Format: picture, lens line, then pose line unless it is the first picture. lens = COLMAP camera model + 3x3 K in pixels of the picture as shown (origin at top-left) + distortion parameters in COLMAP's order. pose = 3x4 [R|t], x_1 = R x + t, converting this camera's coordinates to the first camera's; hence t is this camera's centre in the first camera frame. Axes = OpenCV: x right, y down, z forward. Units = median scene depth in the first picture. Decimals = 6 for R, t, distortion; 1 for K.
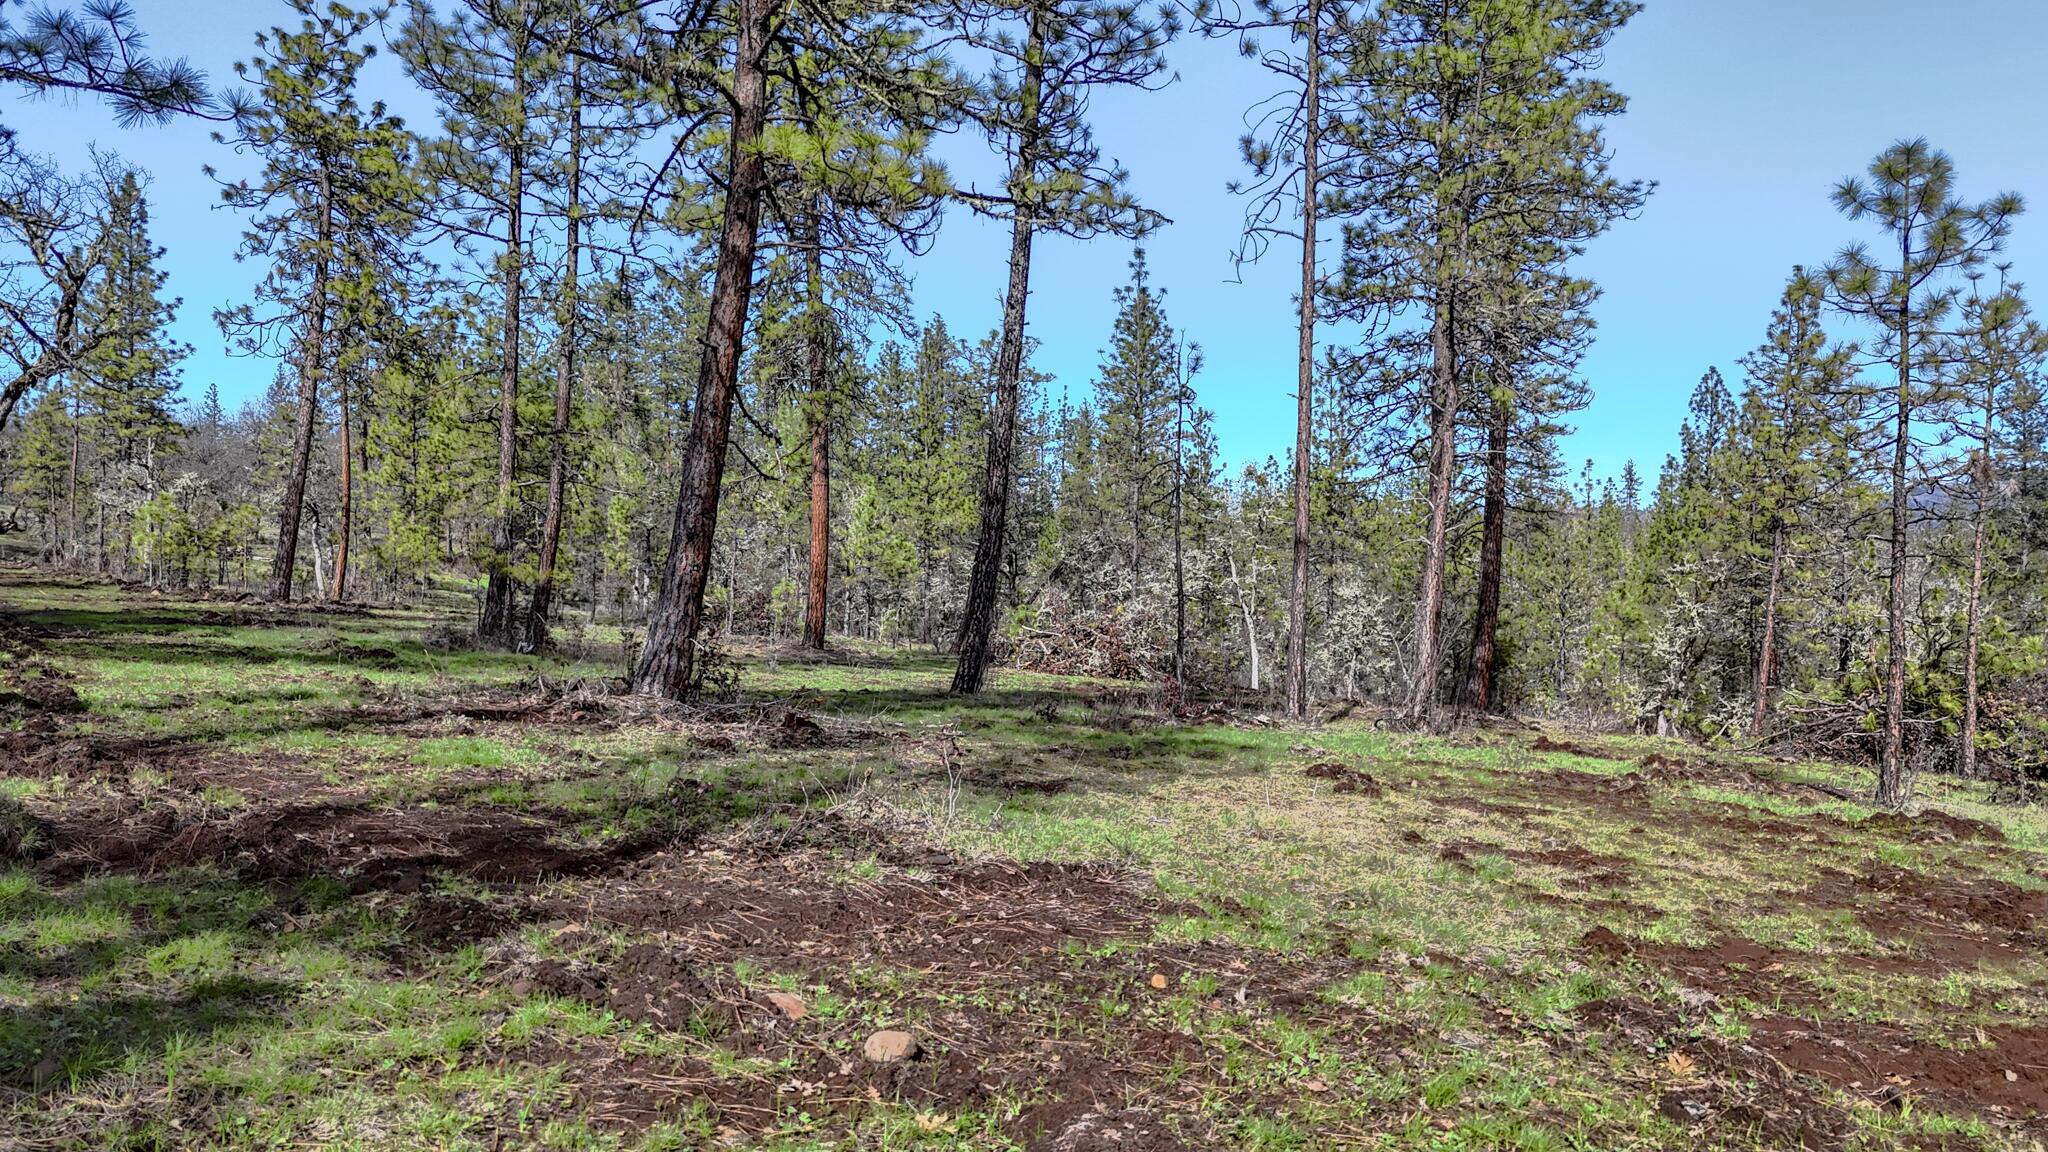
lens RADIAL K [[1512.3, 0, 1023.1], [0, 1512.3, 579.4], [0, 0, 1]] dist [0.079759, -0.079474]
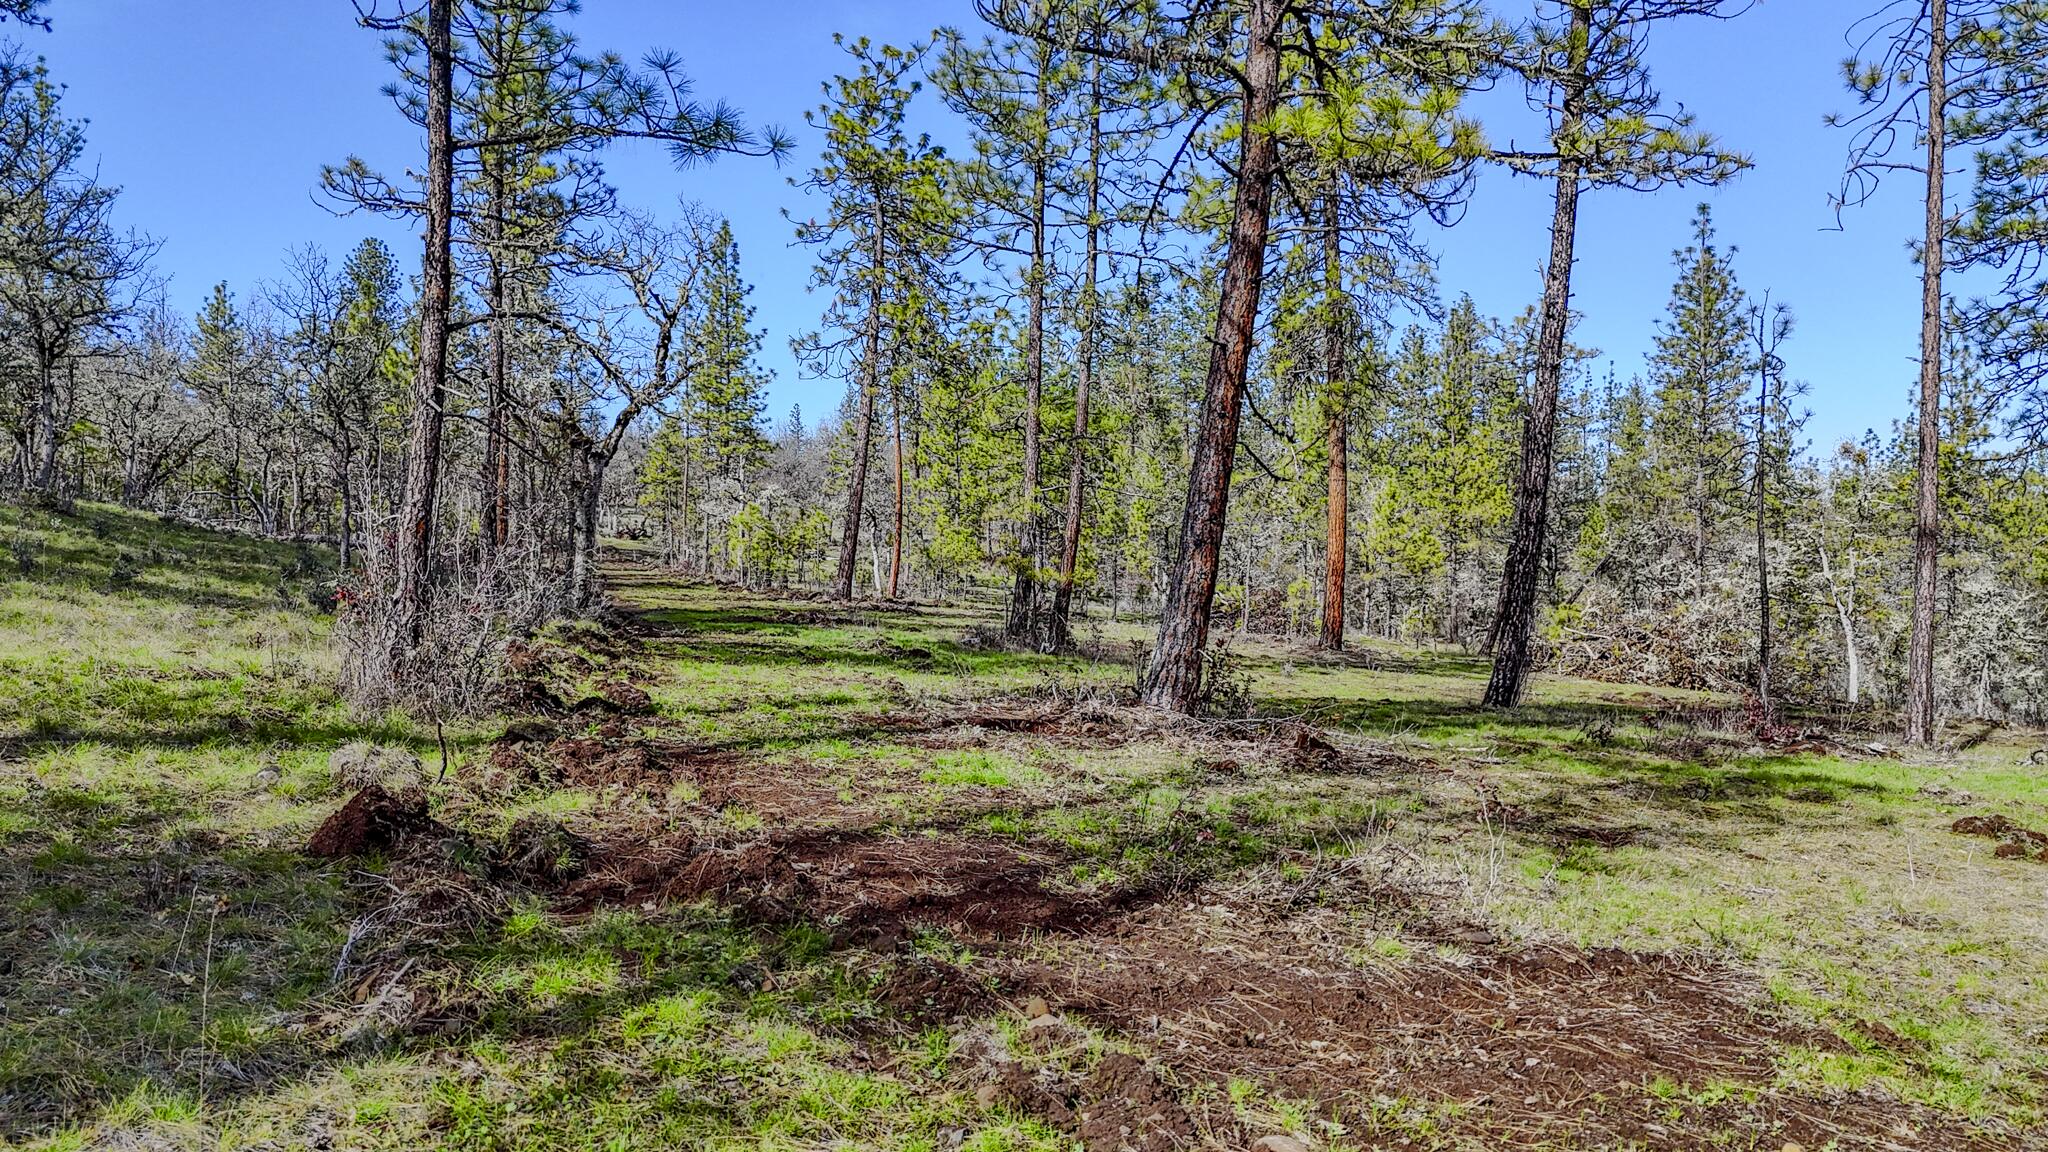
lens RADIAL K [[1512.3, 0, 1020.5], [0, 1512.3, 583.7], [0, 0, 1]] dist [0.079759, -0.079474]
pose [[0.942508, -0.003262, -0.334168, -0.002868], [0.005608, 0.999966, 0.006057, -0.004669], [0.334137, -0.007582, 0.942494, 0.030157]]
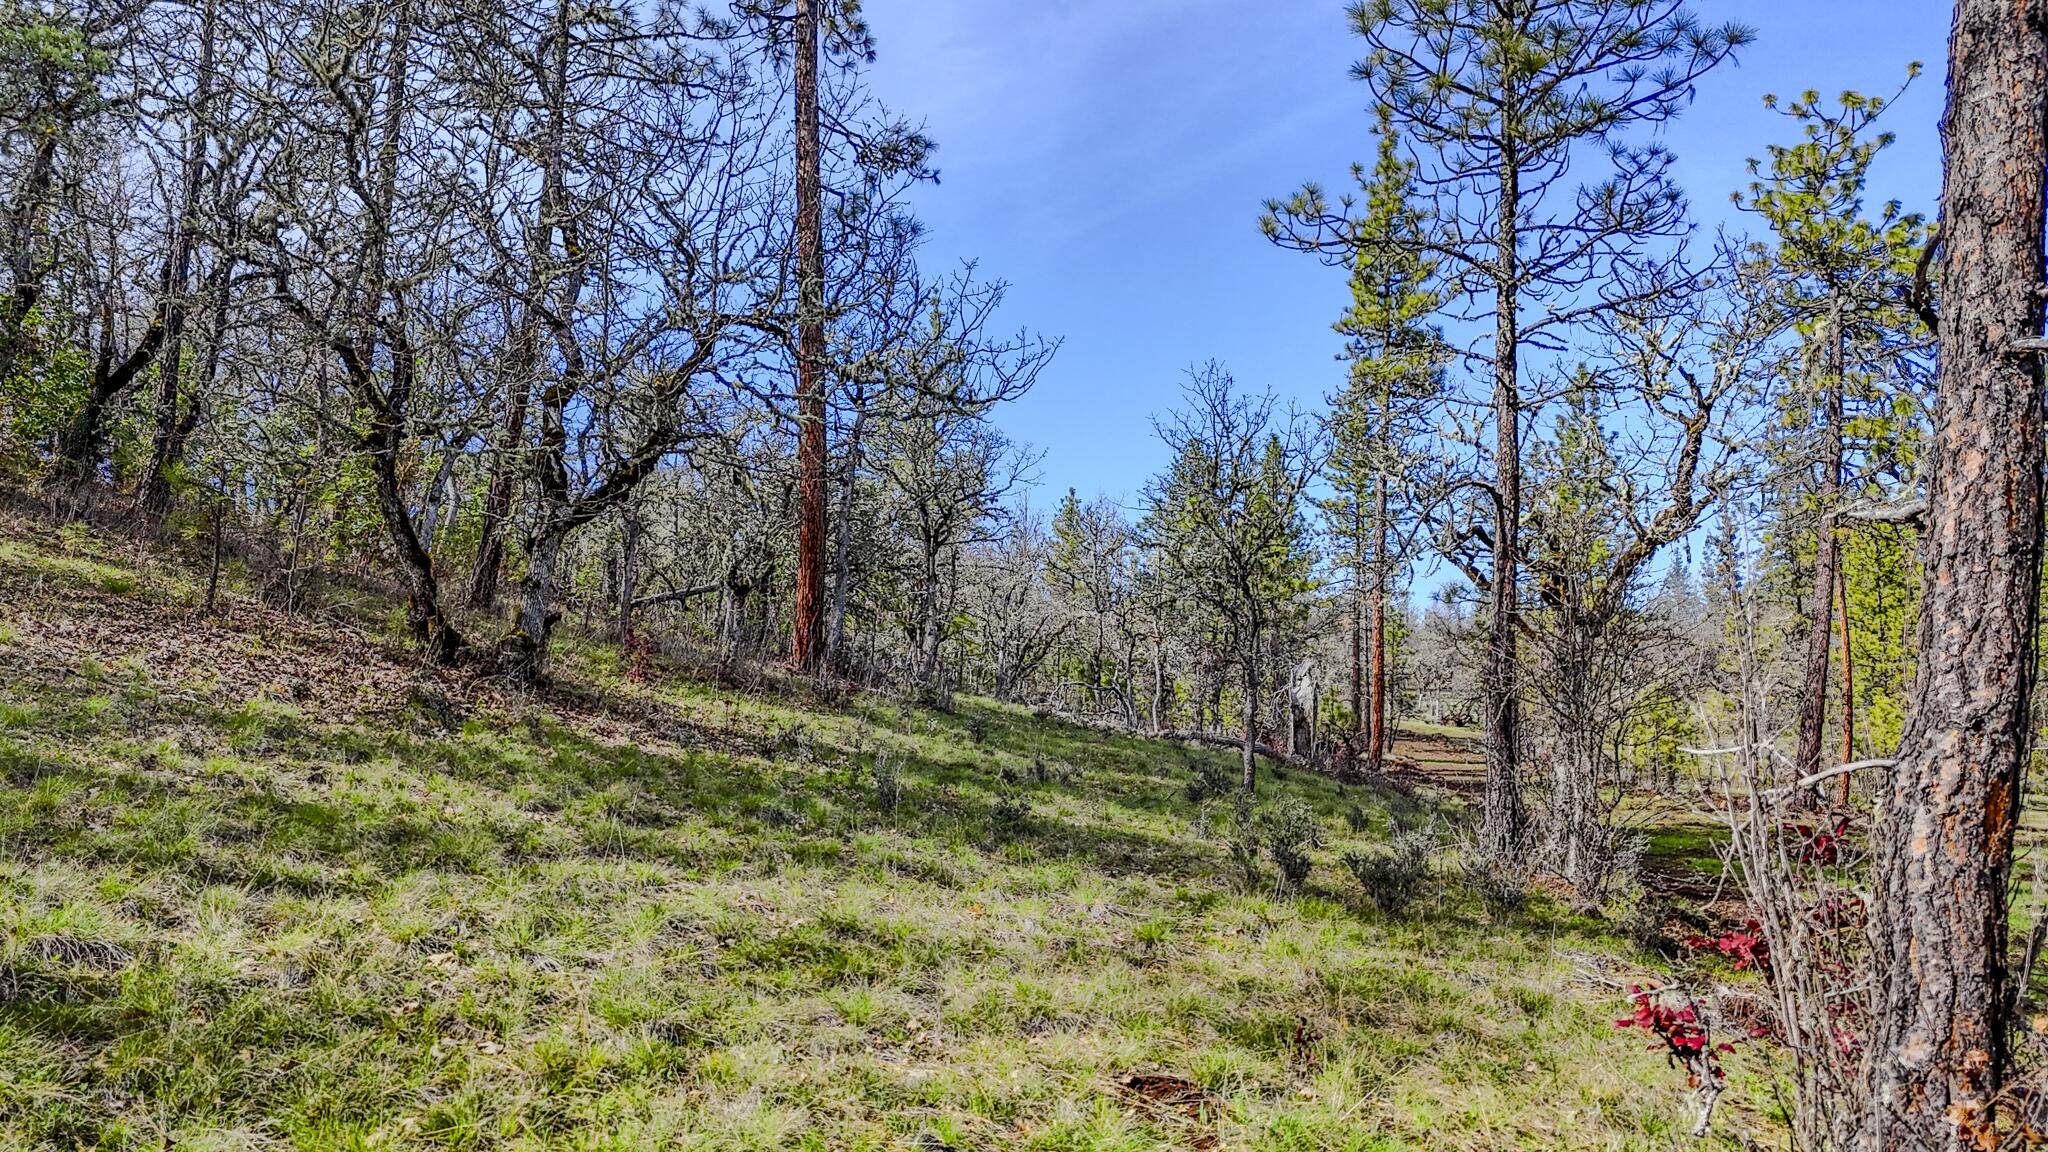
lens RADIAL K [[1512.3, 0, 1029.0], [0, 1512.3, 574.2], [0, 0, 1]] dist [0.079759, -0.079474]
pose [[0.665657, -0.088949, -0.740938, -0.218380], [-0.001806, 0.992676, -0.120792, -0.019018], [0.746256, 0.081744, 0.660621, 0.206034]]
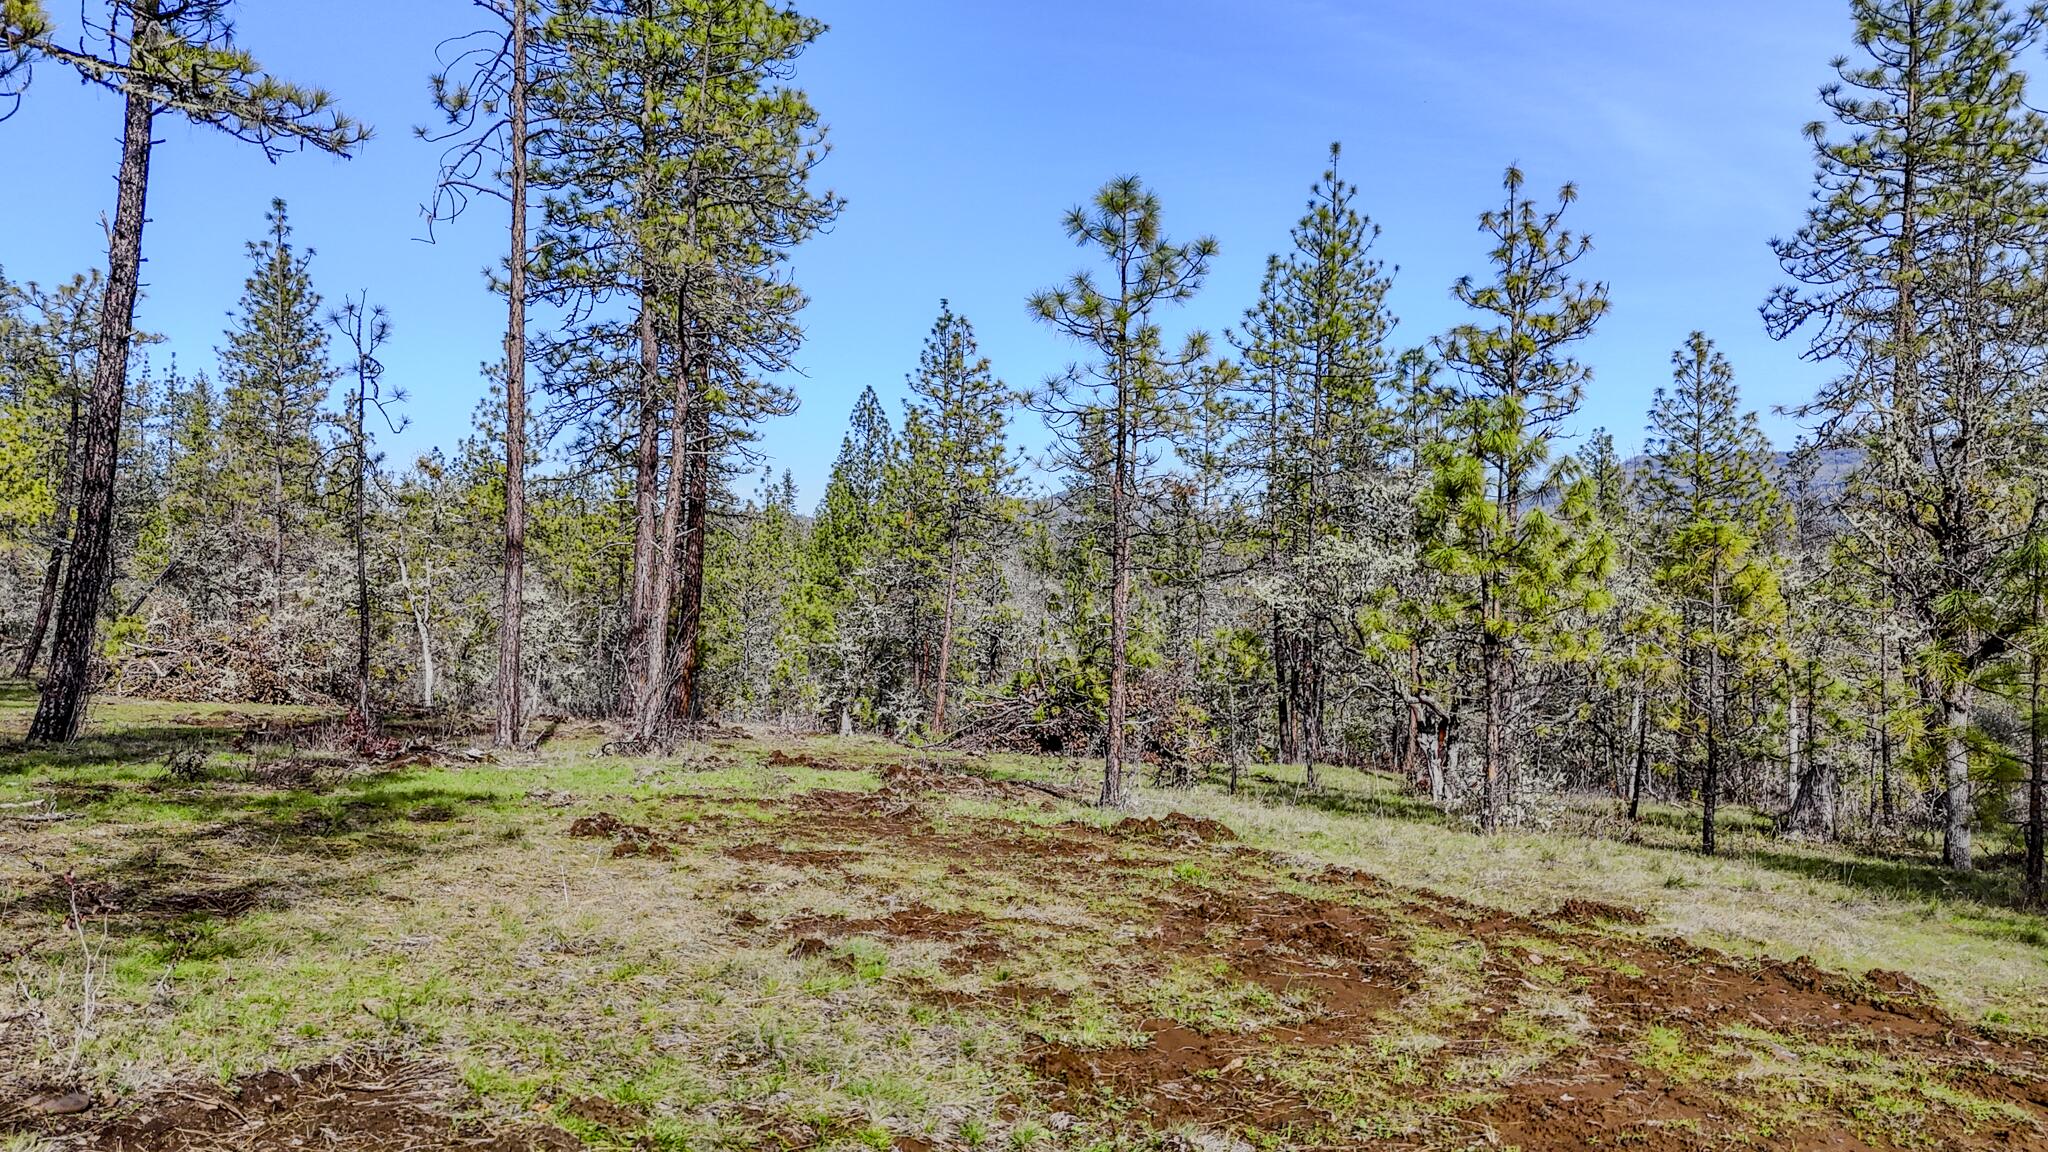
lens RADIAL K [[1512.3, 0, 1025.1], [0, 1512.3, 579.8], [0, 0, 1]] dist [0.079759, -0.079474]
pose [[0.860048, 0.000195, 0.510213, -0.010701], [-0.000303, 1.000000, 0.000129, -0.004199], [-0.510213, -0.000266, 0.860048, 0.078326]]
